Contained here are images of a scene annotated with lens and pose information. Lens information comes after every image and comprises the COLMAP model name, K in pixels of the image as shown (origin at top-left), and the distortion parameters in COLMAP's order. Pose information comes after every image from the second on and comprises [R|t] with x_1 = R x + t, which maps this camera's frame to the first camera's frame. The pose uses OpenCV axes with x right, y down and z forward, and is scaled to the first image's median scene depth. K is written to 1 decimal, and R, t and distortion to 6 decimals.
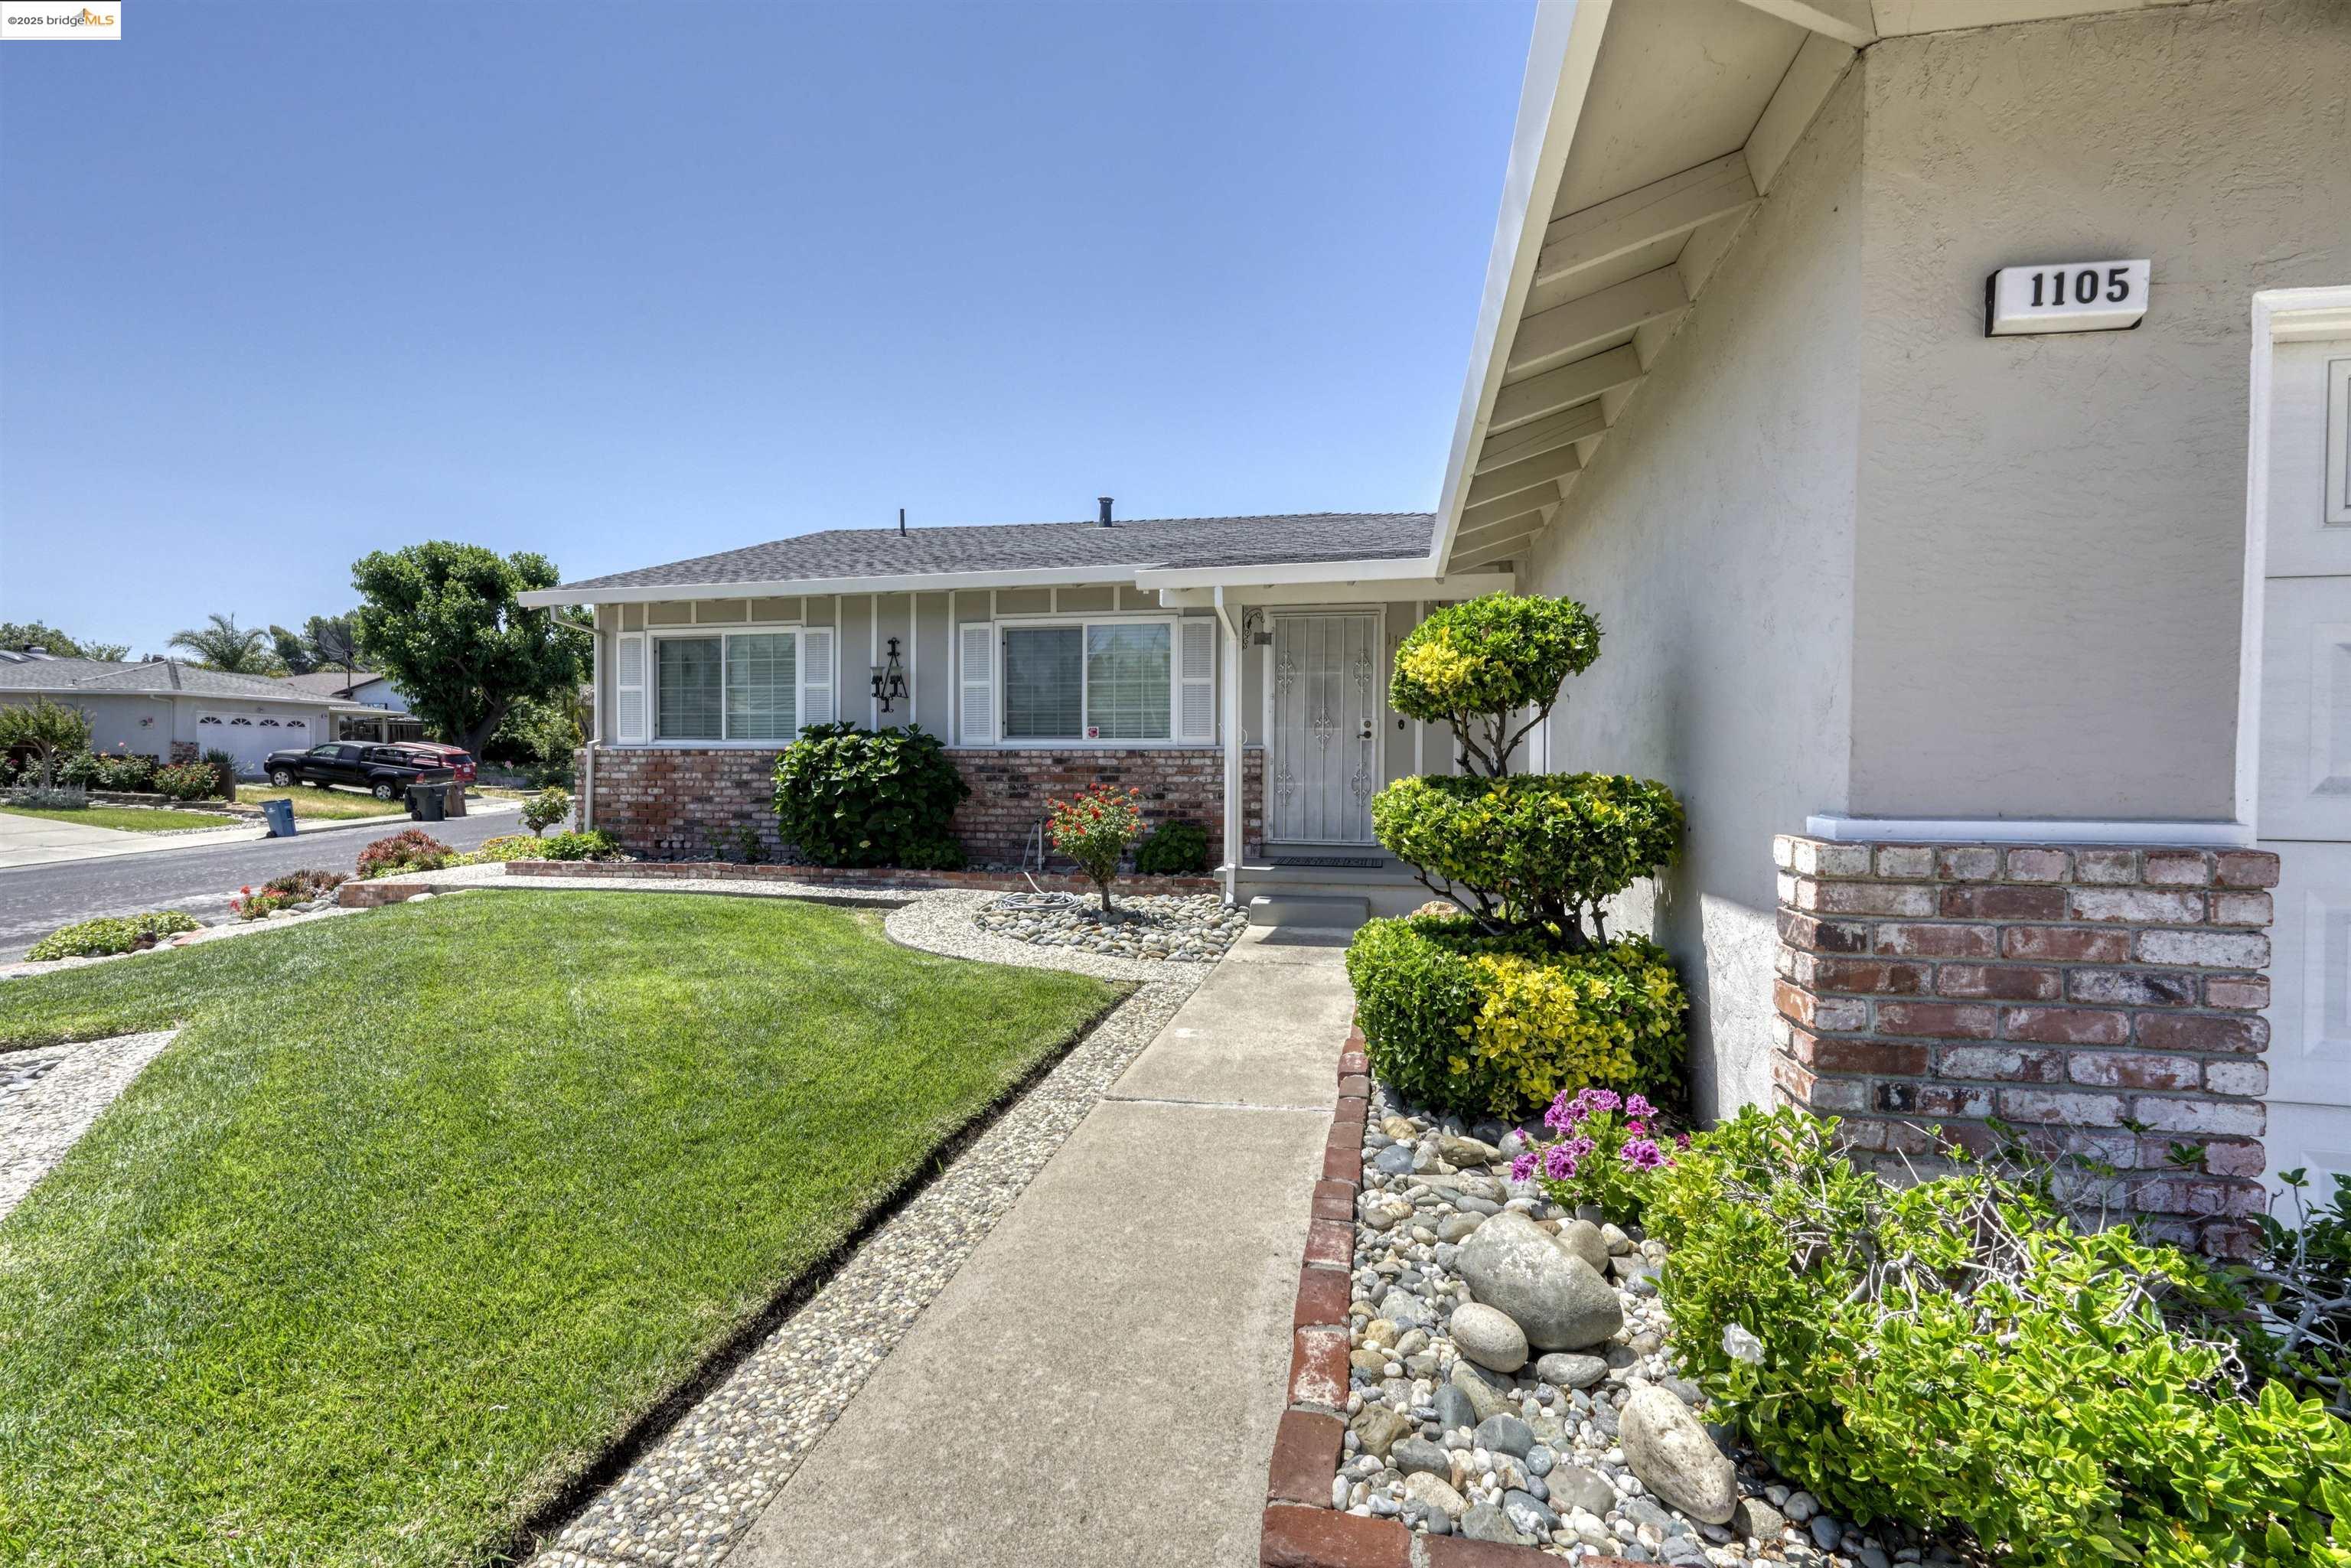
lens RADIAL K [[1044.1, 0, 1175.6], [0, 1044.1, 776.8], [0, 0, 1]] dist [-0.013206, 0.008227]
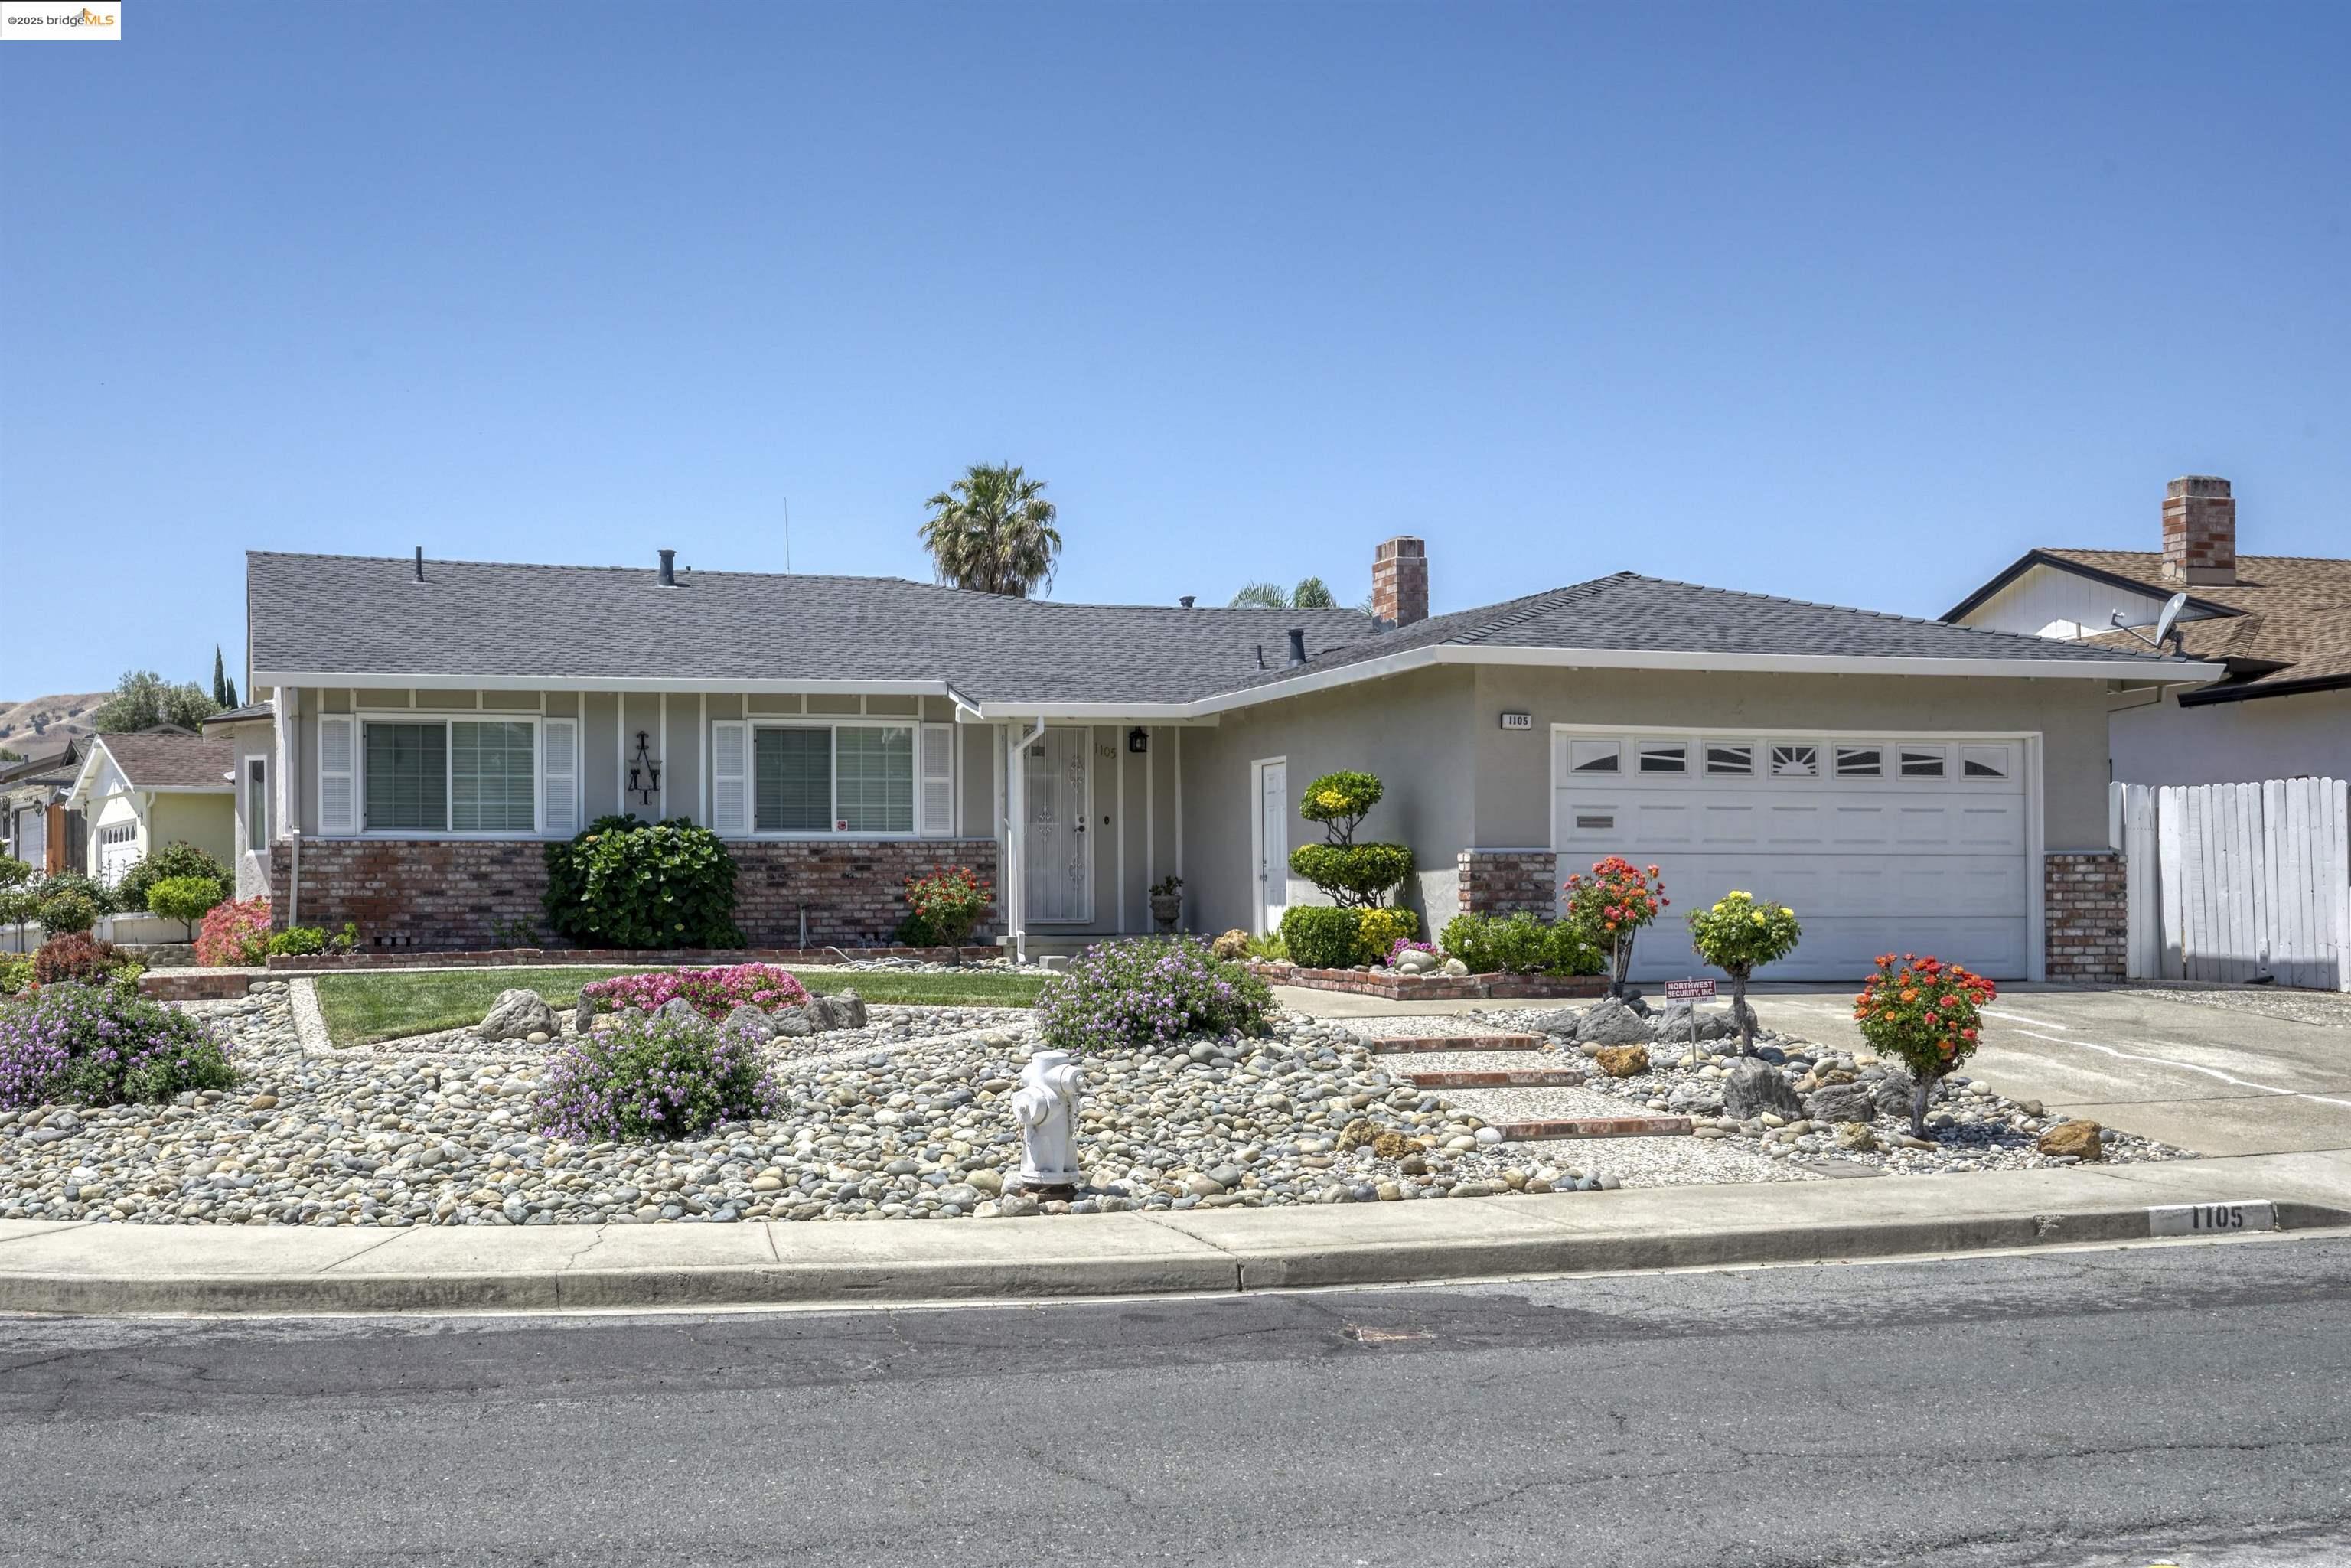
lens RADIAL K [[2355.9, 0, 1134.3], [0, 2355.9, 788.4], [0, 0, 1]] dist [0.001840, 0.006609]
pose [[0.874536, 0.013785, 0.484764, -0.996858], [0.015787, 0.998257, -0.056868, 0.062720], [-0.484703, 0.057386, 0.872794, -1.279542]]
